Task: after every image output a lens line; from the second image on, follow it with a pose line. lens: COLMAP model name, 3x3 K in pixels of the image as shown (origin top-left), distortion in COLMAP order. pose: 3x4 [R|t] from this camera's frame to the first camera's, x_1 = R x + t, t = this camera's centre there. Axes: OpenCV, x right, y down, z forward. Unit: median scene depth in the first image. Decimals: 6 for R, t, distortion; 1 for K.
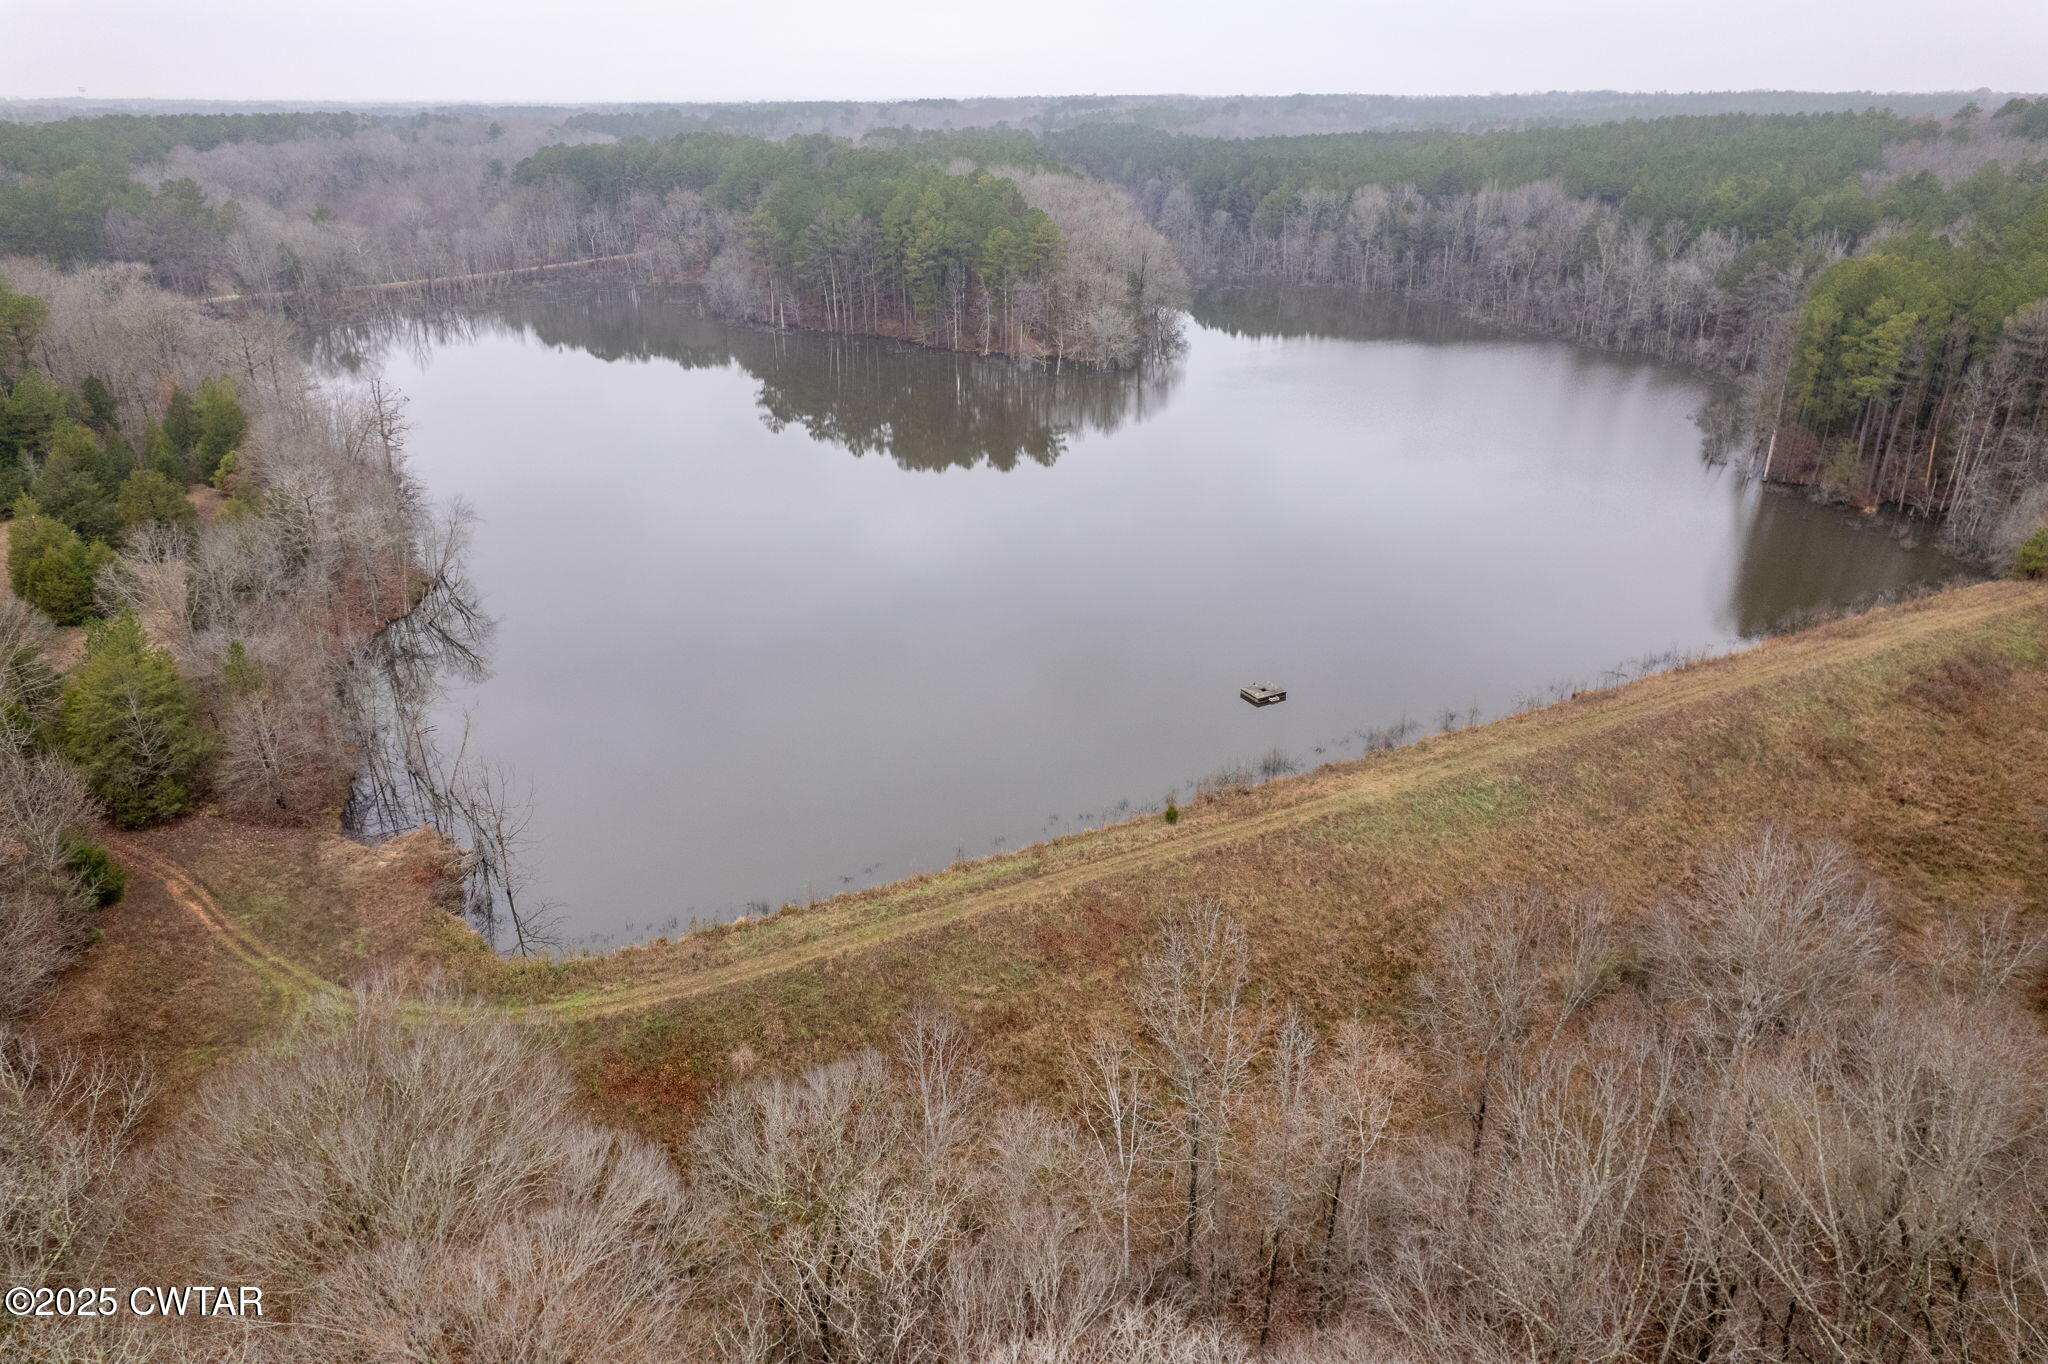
lens RADIAL K [[1229.2, 0, 1024.0], [0, 1229.2, 682.0], [0, 0, 1]] dist [-0.003166, -0.000009]
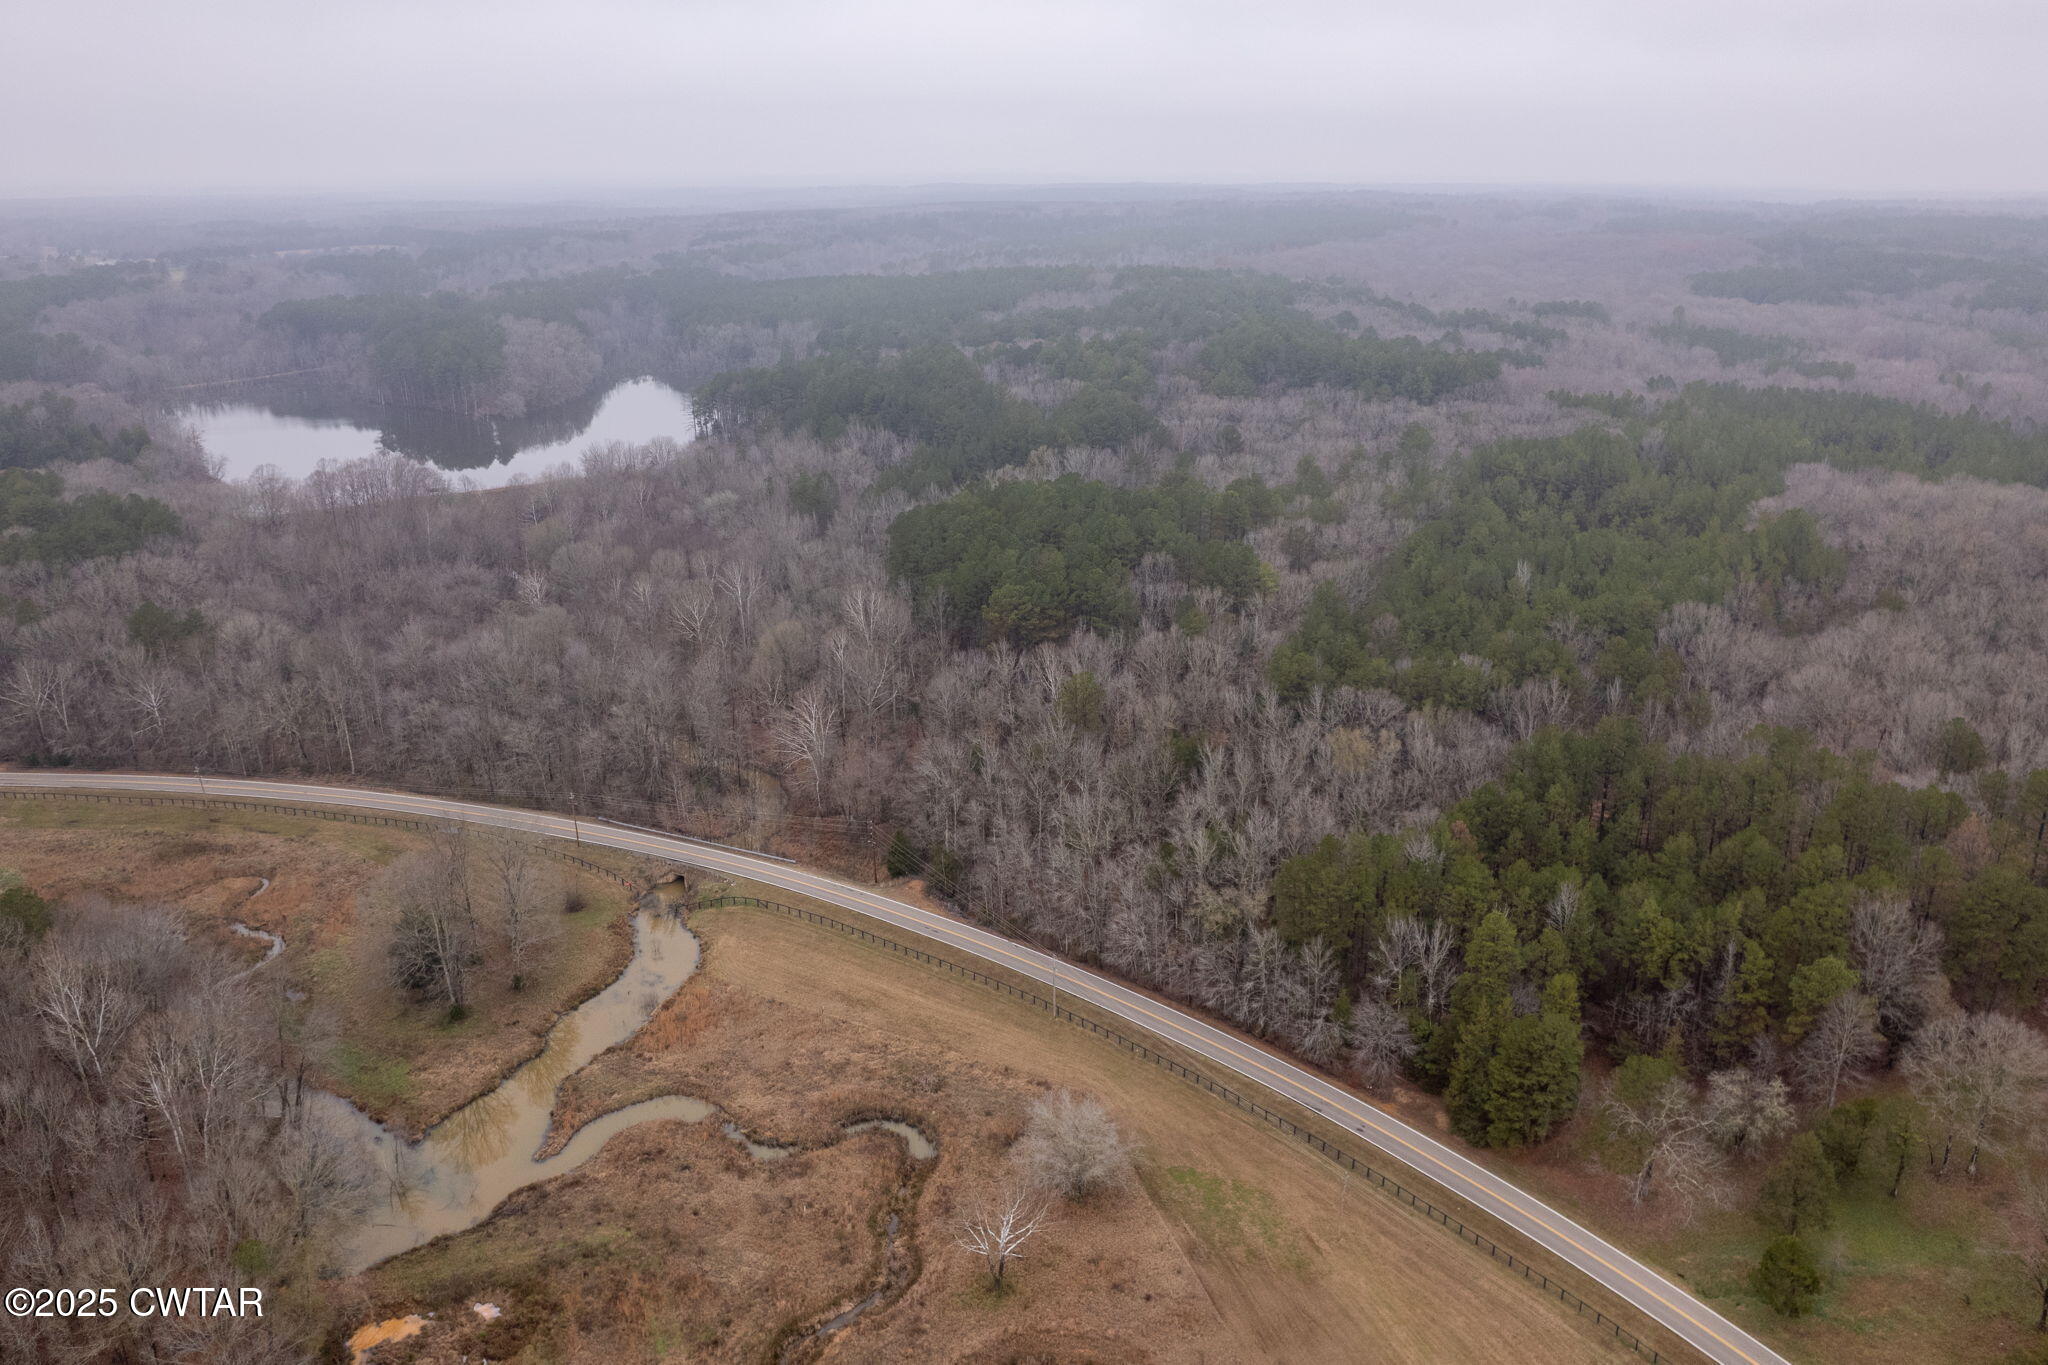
lens RADIAL K [[1449.8, 0, 1024.0], [0, 1449.8, 682.5], [0, 0, 1]] dist [-0.049863, 0.049913]
pose [[0.996128, -0.030814, 0.082342, 0.561015], [0.038478, 0.994906, -0.093179, 0.375990], [-0.079051, 0.095986, 0.992239, -1.220909]]
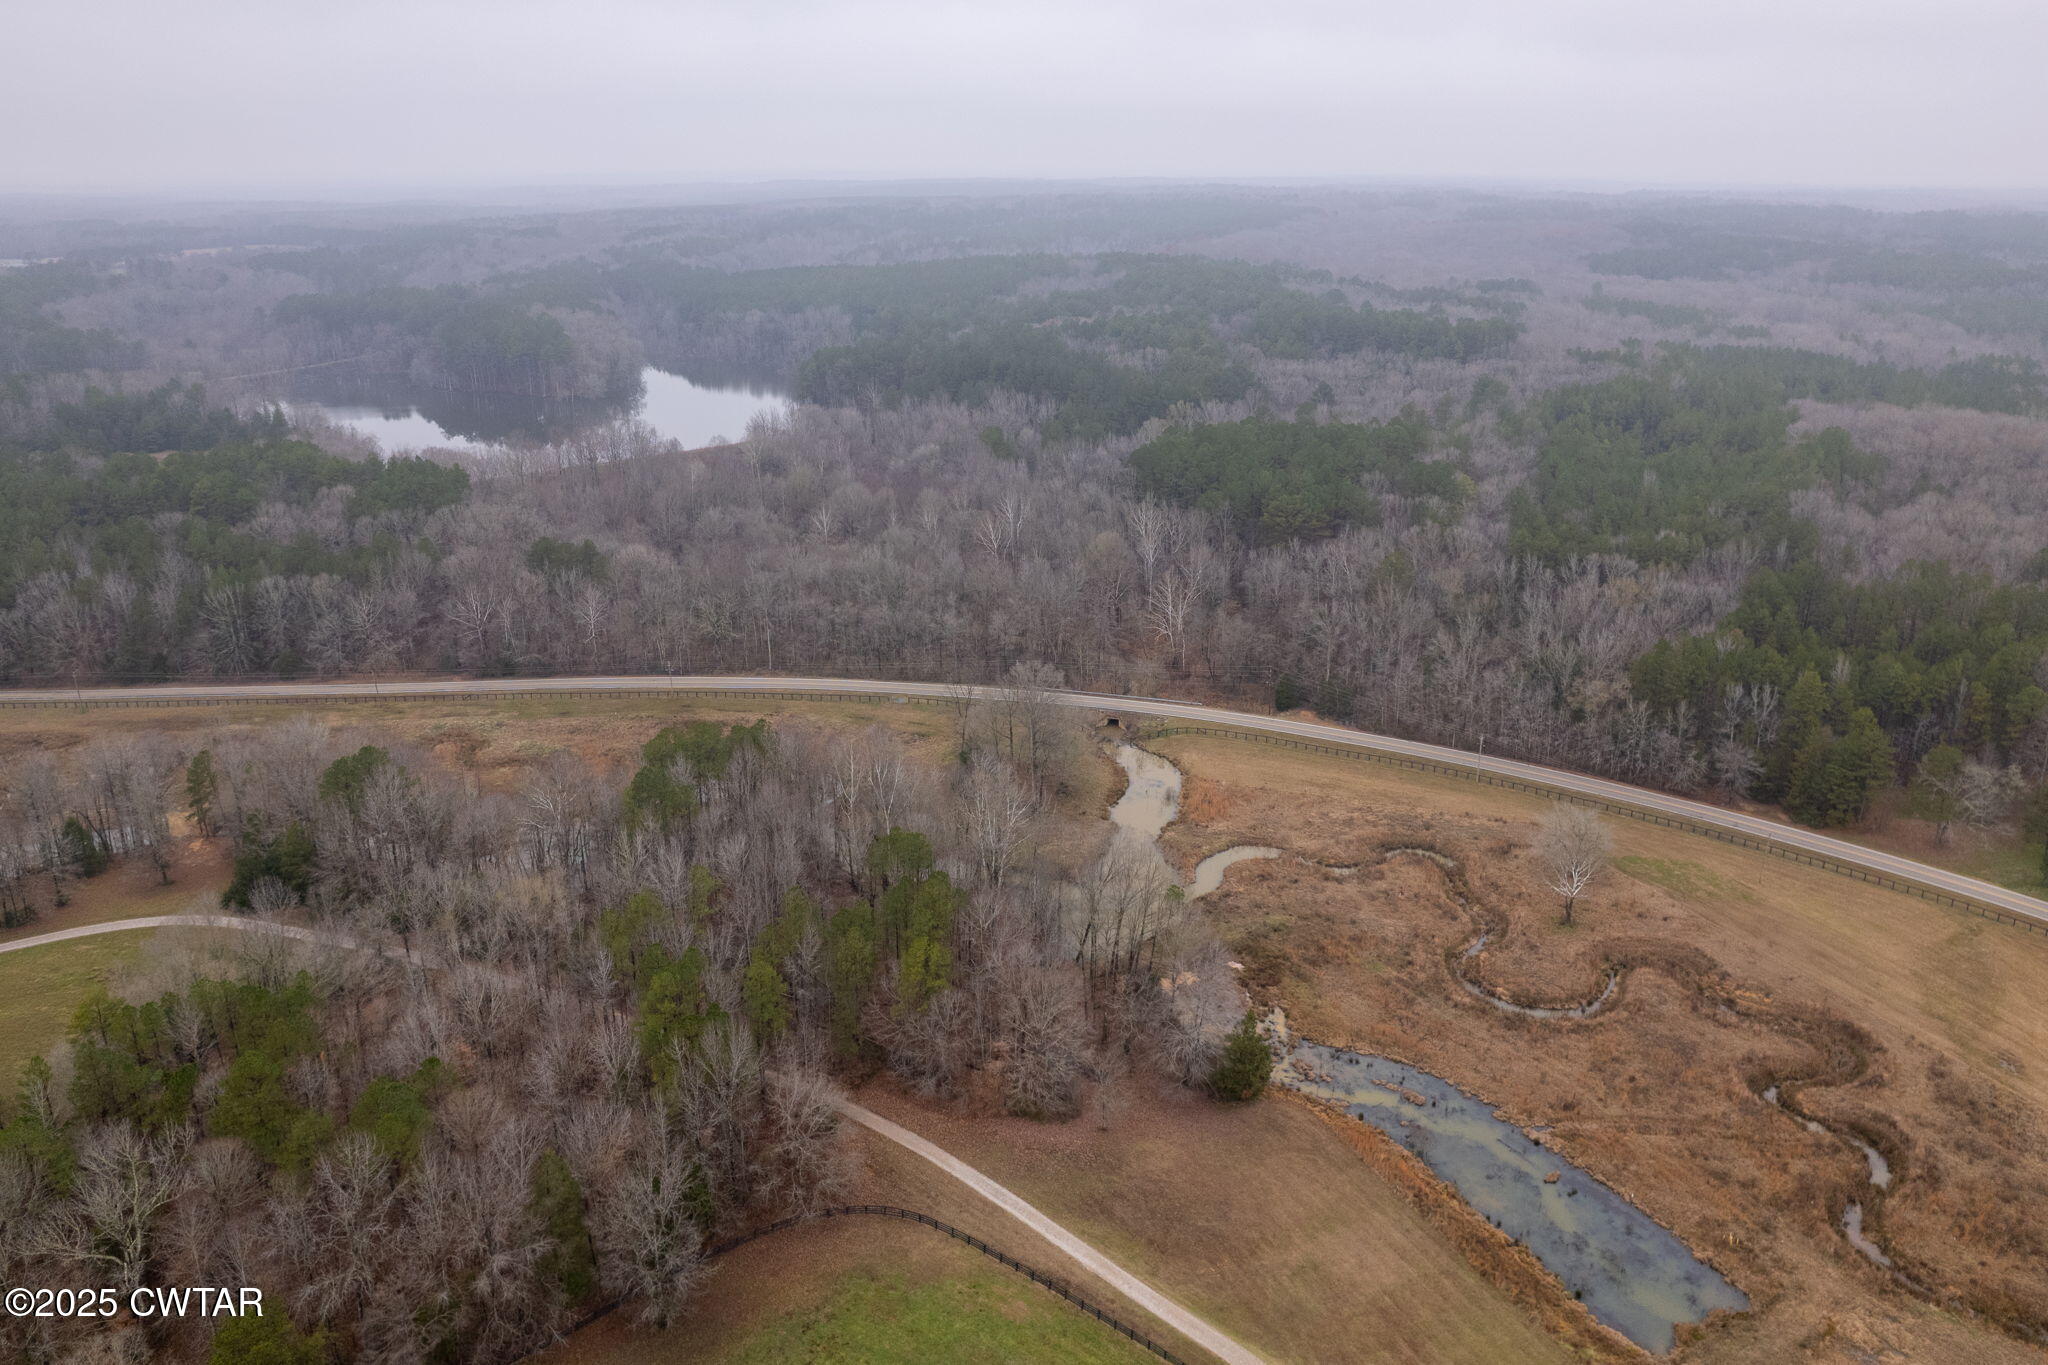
lens RADIAL K [[1449.8, 0, 1024.0], [0, 1449.8, 682.5], [0, 0, 1]] dist [-0.049863, 0.049913]
pose [[0.974489, -0.078156, 0.210388, 0.182443], [0.097279, 0.991864, -0.082117, 0.447941], [-0.202259, 0.100488, 0.974163, -1.372829]]
